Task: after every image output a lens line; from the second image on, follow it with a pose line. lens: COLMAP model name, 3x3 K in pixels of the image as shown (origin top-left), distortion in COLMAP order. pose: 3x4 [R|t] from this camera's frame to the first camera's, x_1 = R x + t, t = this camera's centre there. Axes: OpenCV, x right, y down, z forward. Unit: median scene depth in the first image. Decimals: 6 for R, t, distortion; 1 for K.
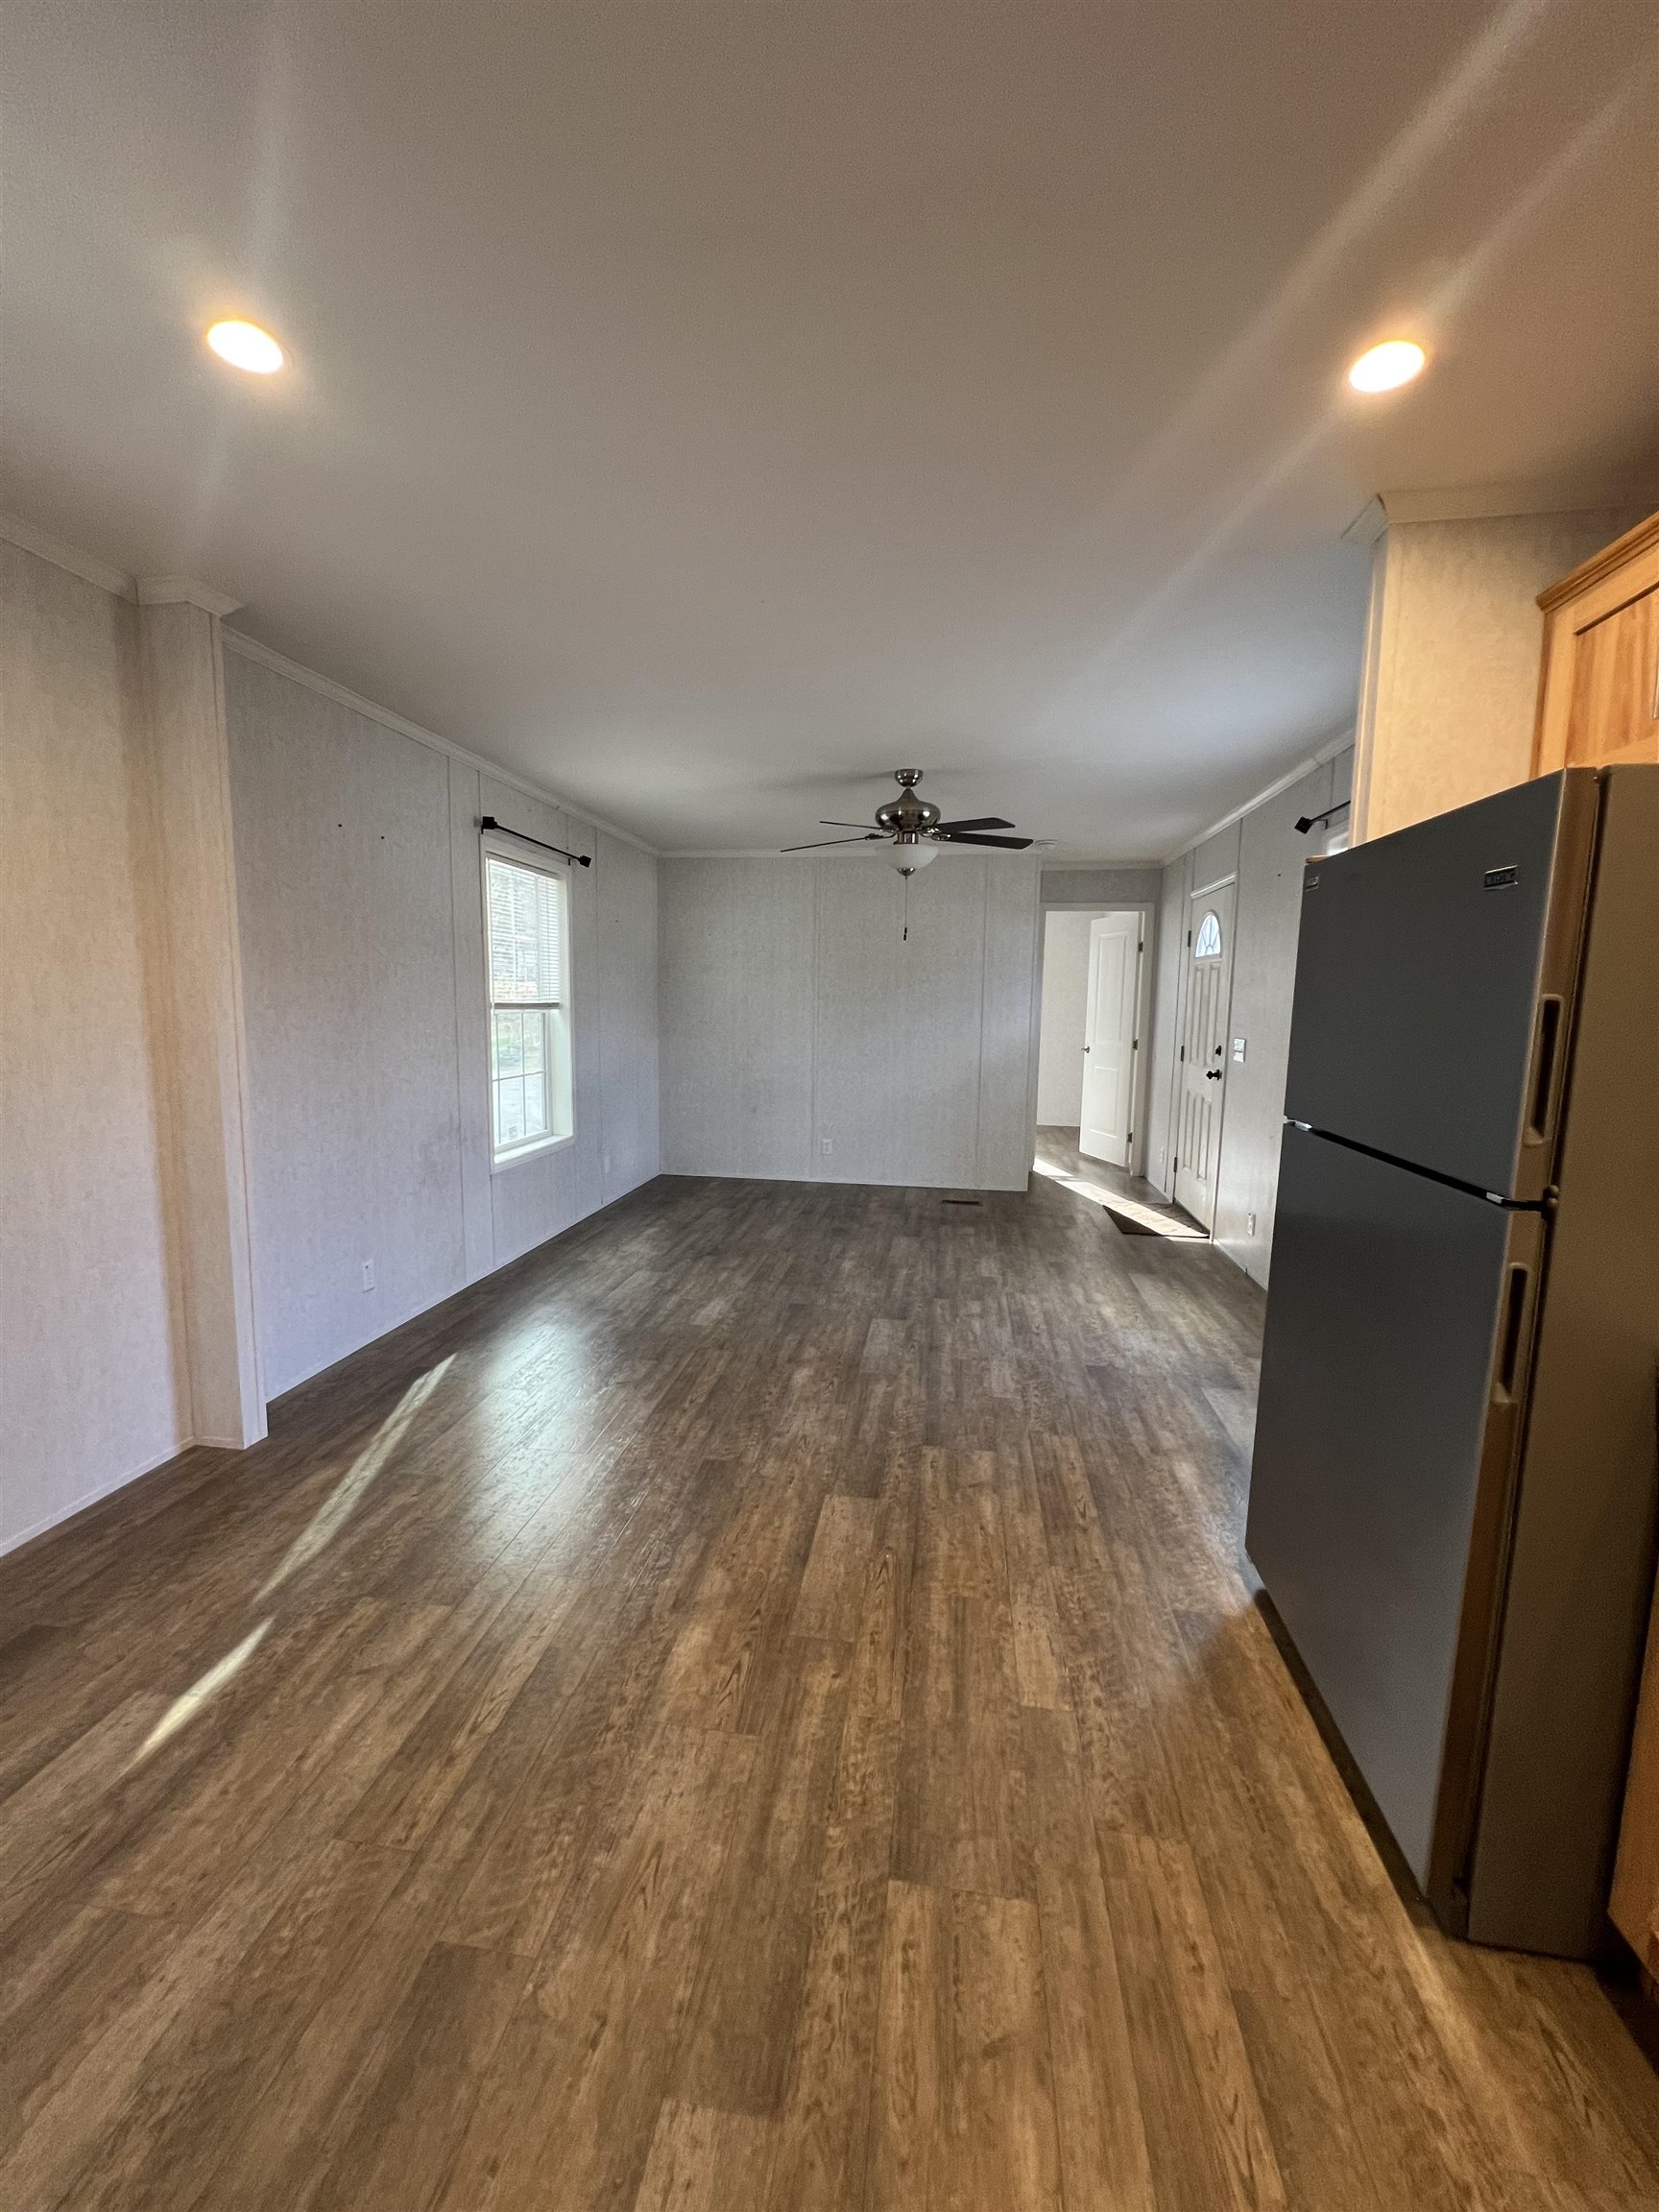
lens RADIAL K [[900.5, 0, 831.2], [0, 900.5, 1110.8], [0, 0, 1]] dist [-0.000520, 0.000653]
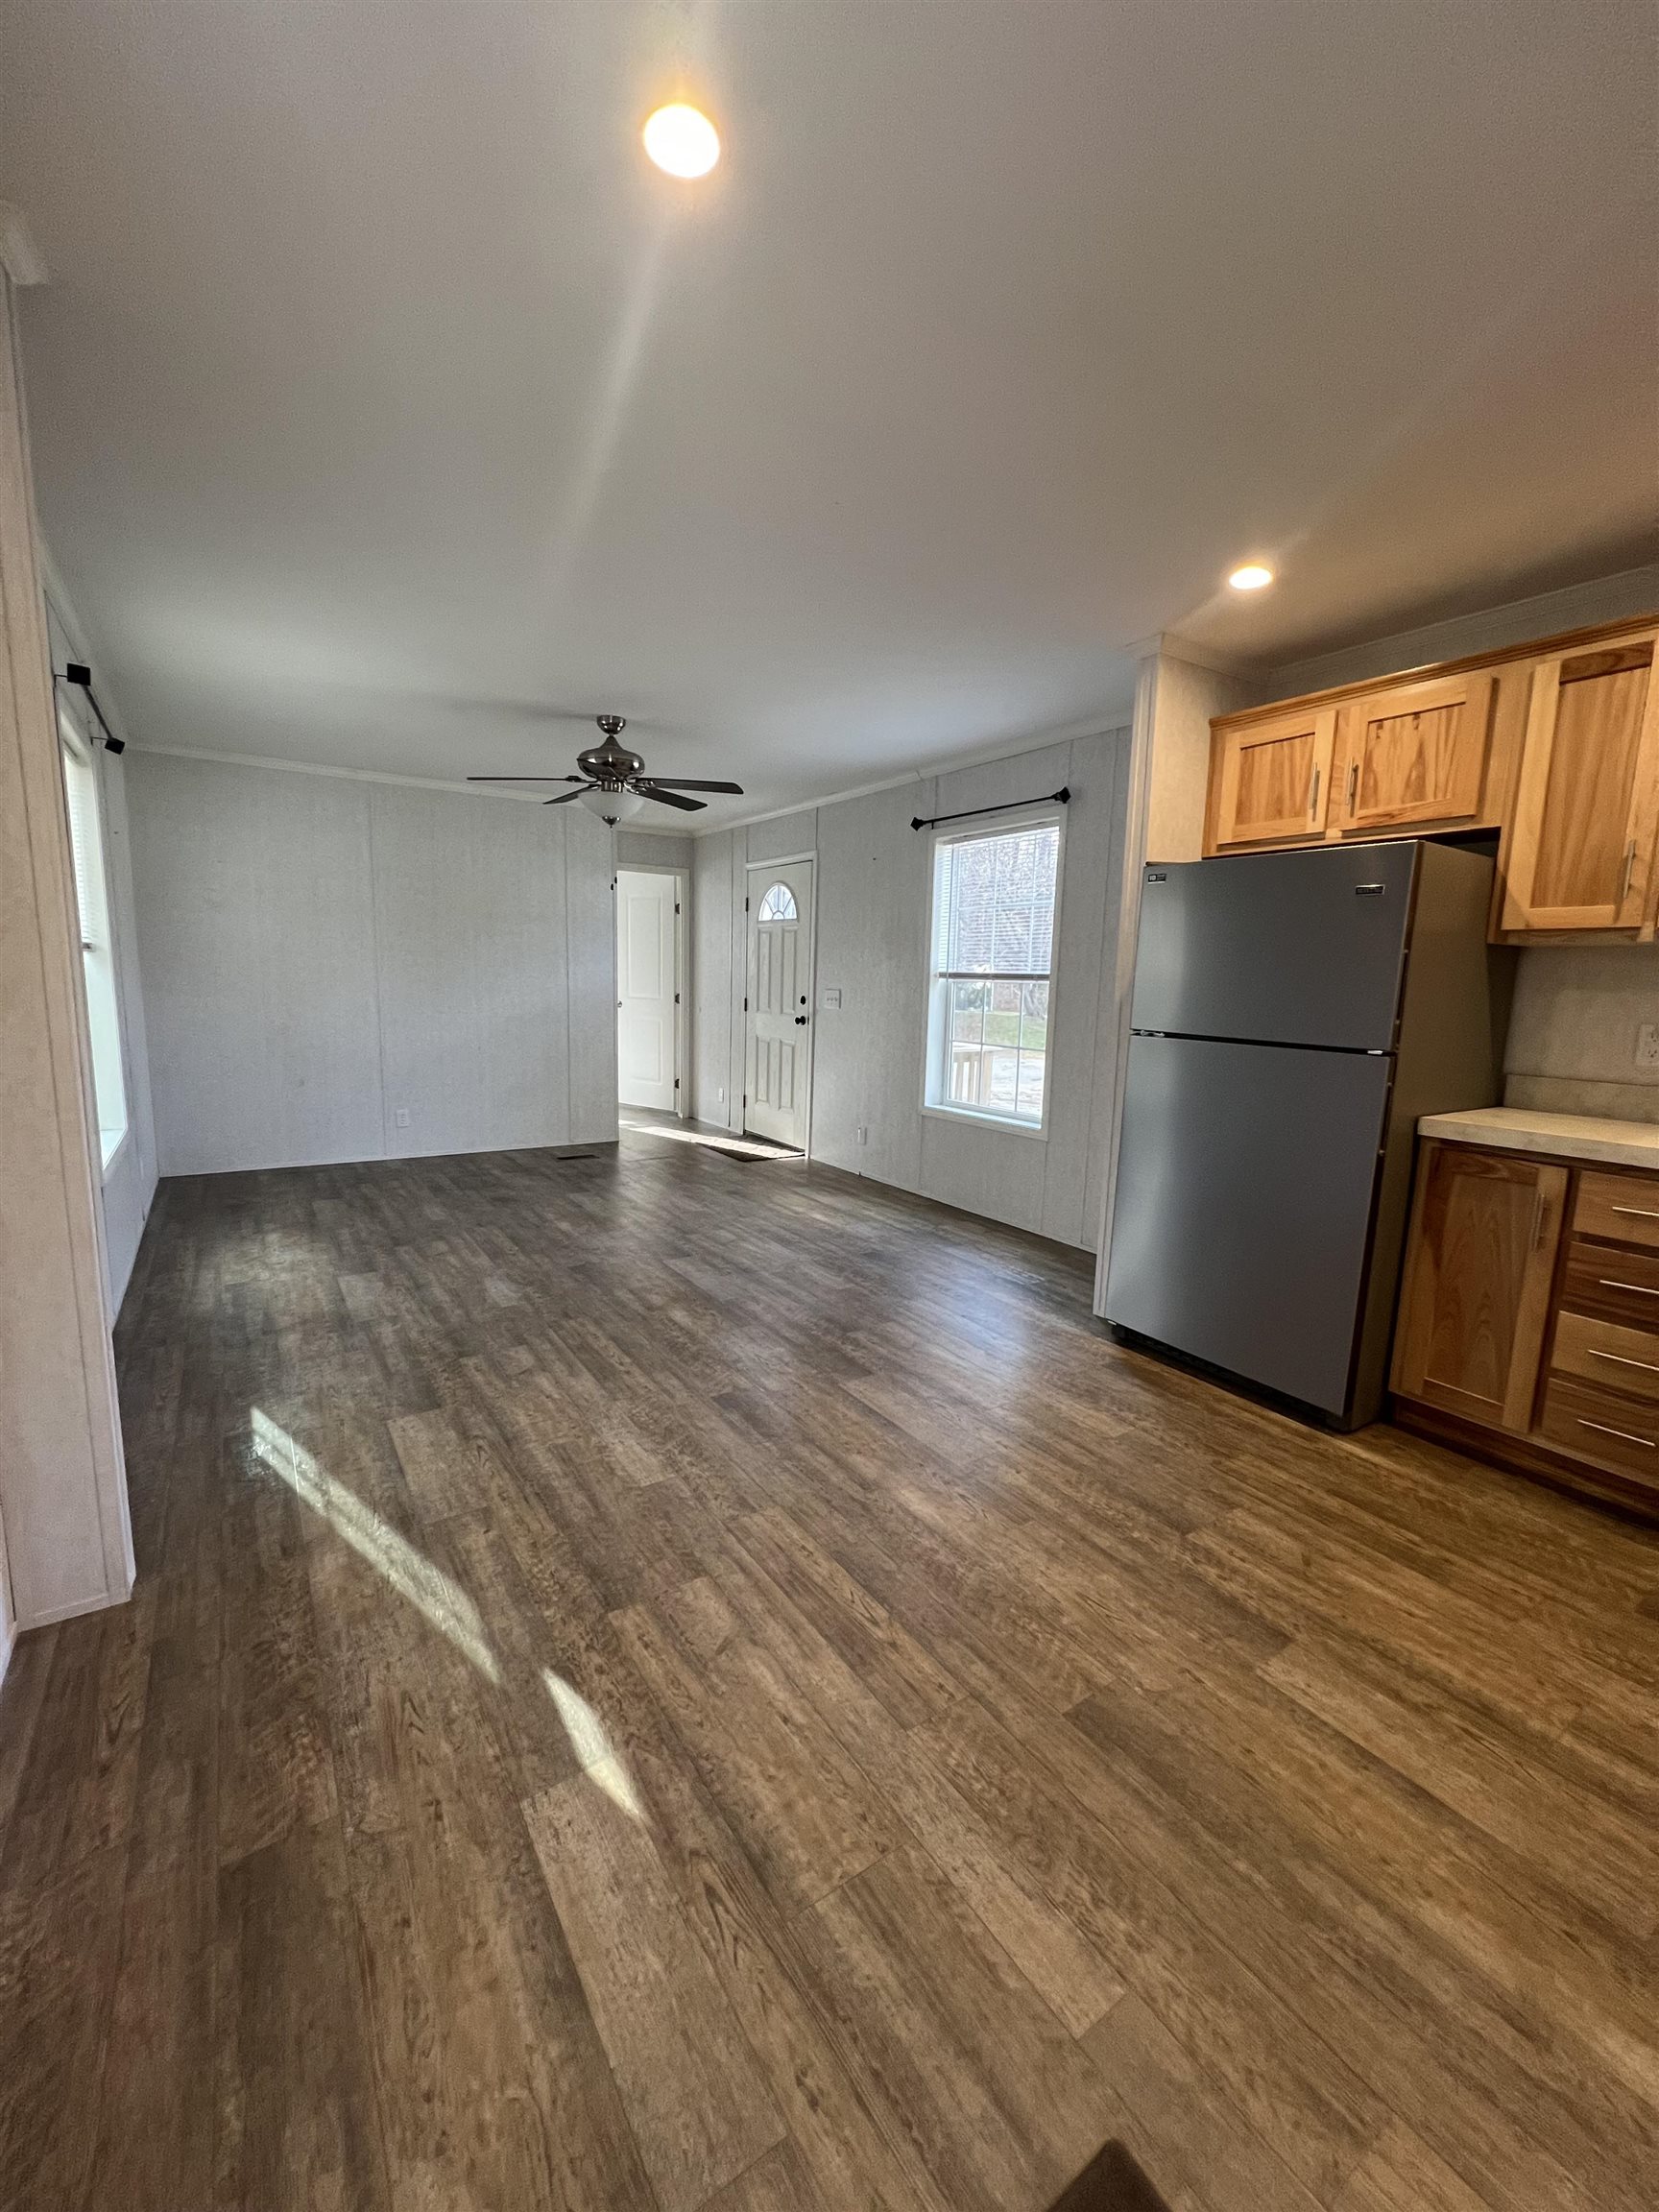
lens RADIAL K [[884.3, 0, 863.3], [0, 884.3, 1110.5], [0, 0, 1]] dist [0.000079, 0.000282]
pose [[0.731777, -0.096588, 0.674665, -0.887931], [0.066717, 0.995304, 0.070127, 0.007086], [-0.678270, -0.006306, 0.734785, 0.203499]]
